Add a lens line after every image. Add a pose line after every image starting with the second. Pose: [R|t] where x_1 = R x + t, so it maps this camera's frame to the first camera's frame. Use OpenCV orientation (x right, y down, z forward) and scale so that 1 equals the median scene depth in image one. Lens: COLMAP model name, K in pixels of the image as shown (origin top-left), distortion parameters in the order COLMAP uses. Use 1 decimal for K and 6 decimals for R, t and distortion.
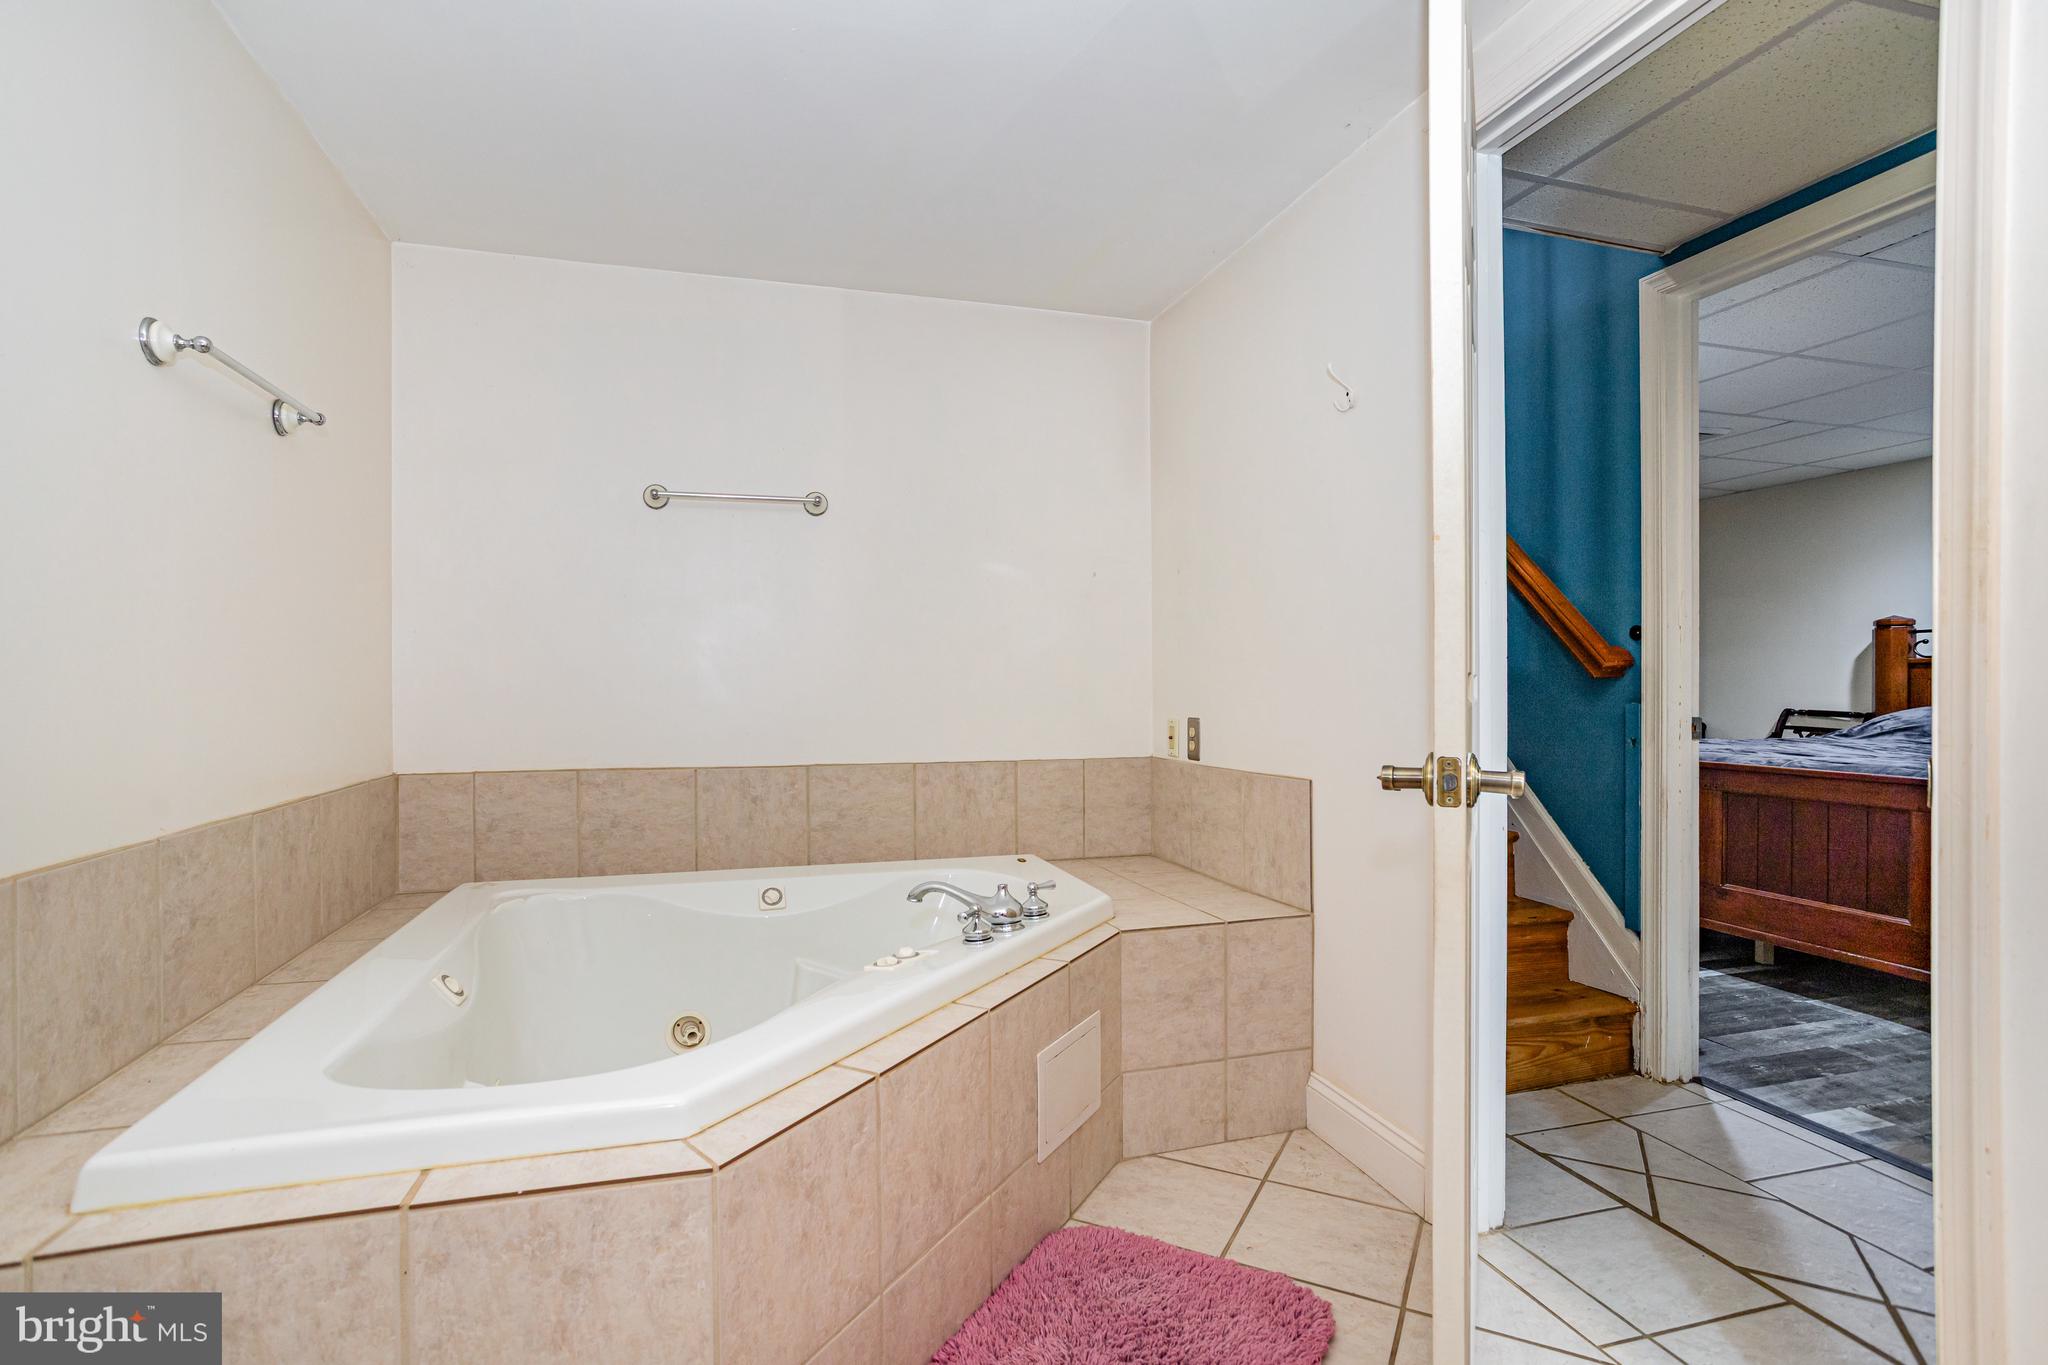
lens RADIAL K [[983.3, 0, 1007.6], [0, 983.3, 837.8], [0, 0, 1]] dist [-0.002438, 0.005873]
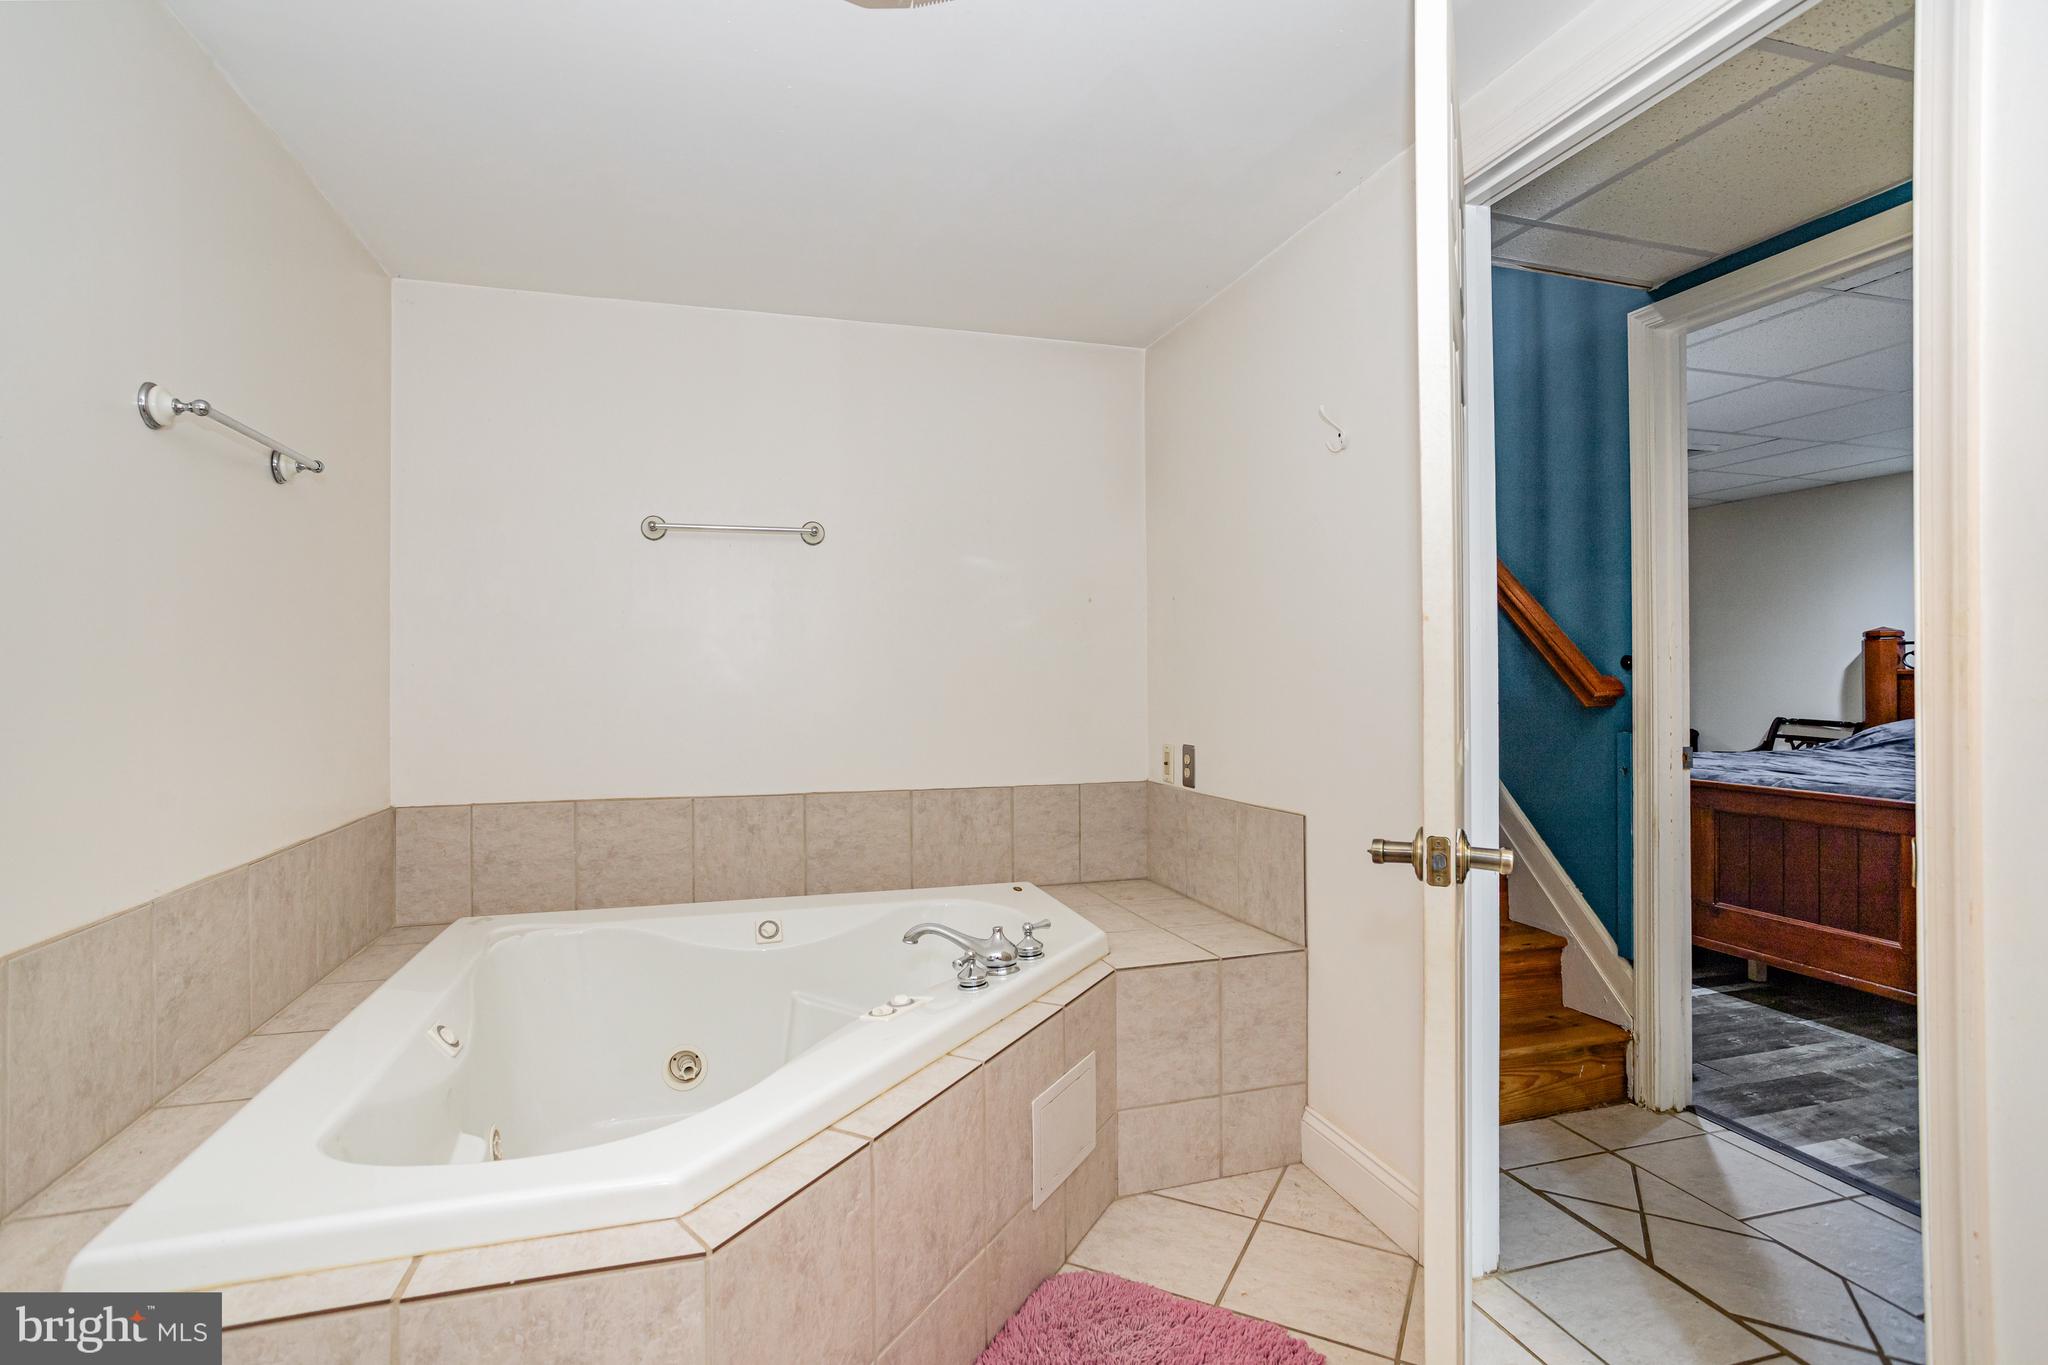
lens RADIAL K [[983.3, 0, 1020.9], [0, 983.3, 662.0], [0, 0, 1]] dist [-0.002438, 0.005873]
pose [[0.999993, -0.001085, 0.003706, 0.014887], [0.001113, 0.999970, -0.007604, -0.212405], [-0.003697, 0.007608, 0.999964, -0.005770]]
